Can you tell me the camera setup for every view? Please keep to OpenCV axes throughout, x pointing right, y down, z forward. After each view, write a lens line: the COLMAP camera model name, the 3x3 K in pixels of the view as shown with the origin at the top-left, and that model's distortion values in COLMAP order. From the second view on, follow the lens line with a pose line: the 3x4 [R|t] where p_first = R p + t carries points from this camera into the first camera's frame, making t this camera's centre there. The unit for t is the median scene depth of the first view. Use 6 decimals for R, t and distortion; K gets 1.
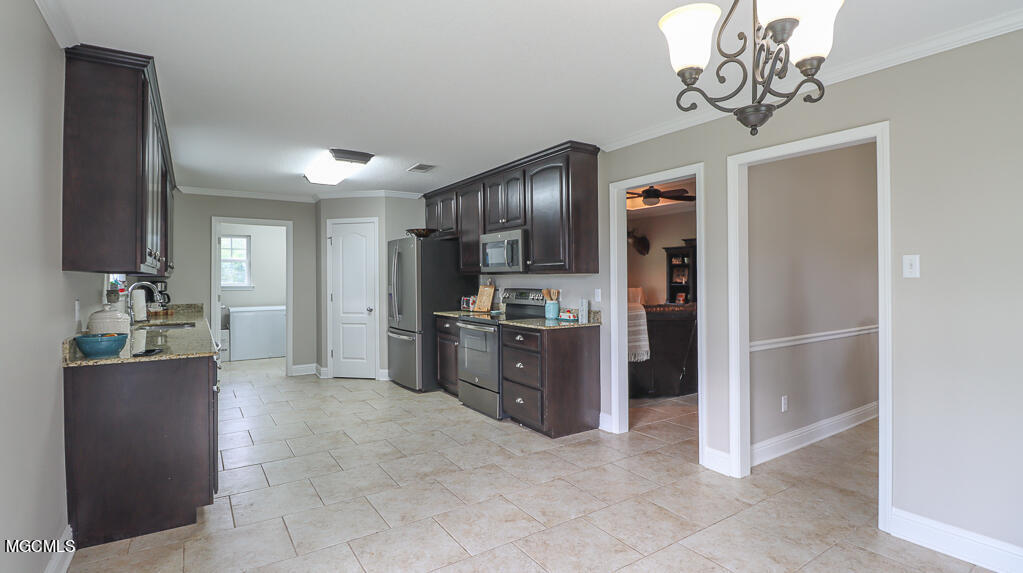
lens RADIAL K [[480.1, 0, 511.7], [0, 480.1, 283.0], [0, 0, 1]] dist [-0.010916, -0.003006]
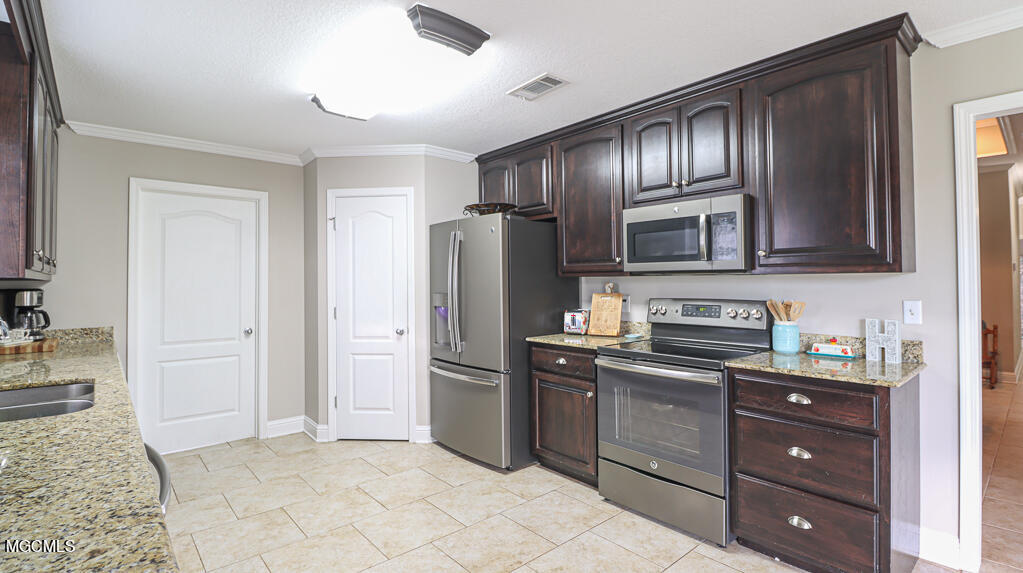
lens RADIAL K [[480.1, 0, 512.2], [0, 480.1, 279.8], [0, 0, 1]] dist [-0.010916, -0.003006]
pose [[0.992144, -0.001894, 0.125084, -0.253229], [0.003760, 0.999885, -0.014684, -0.003773], [-0.125042, 0.015039, 0.992037, 0.389500]]
